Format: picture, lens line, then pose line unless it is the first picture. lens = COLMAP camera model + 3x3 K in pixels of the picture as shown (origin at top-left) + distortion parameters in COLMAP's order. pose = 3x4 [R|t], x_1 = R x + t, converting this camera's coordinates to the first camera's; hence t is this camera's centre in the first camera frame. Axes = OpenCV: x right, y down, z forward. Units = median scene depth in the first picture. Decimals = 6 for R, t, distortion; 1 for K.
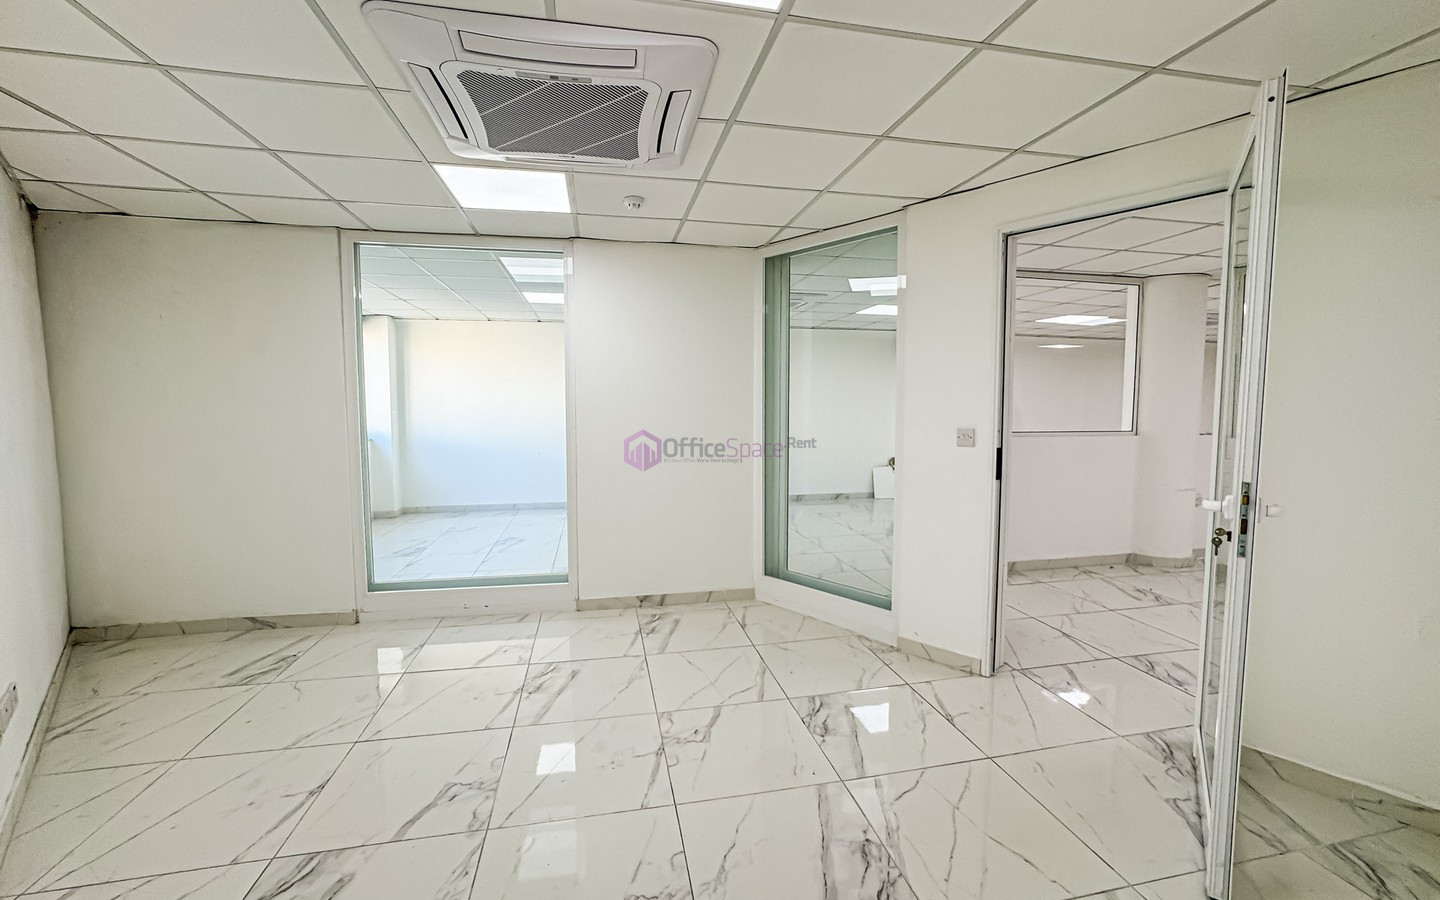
lens RADIAL K [[579.2, 0, 720.0], [0, 579.2, 450.0], [0, 0, 1]] dist [-0.038342, 0.022700]
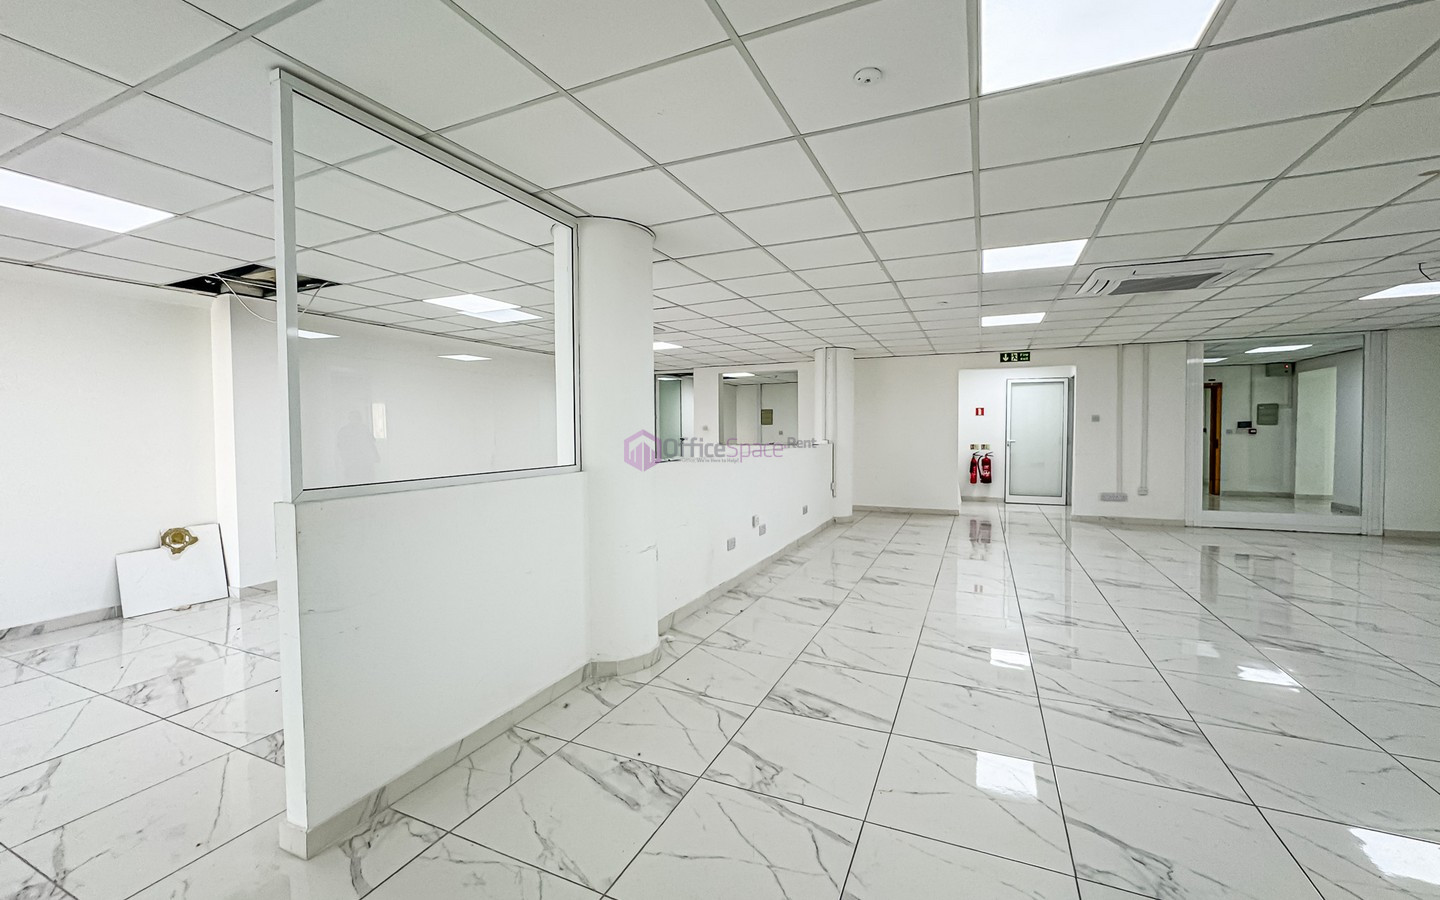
lens RADIAL K [[579.2, 0, 720.0], [0, 579.2, 450.0], [0, 0, 1]] dist [-0.038342, 0.022700]
pose [[0.587040, -0.029222, 0.809030, 0.309052], [0.071012, 0.997355, -0.015503, -0.028740], [-0.806437, 0.066552, 0.587562, 0.505621]]
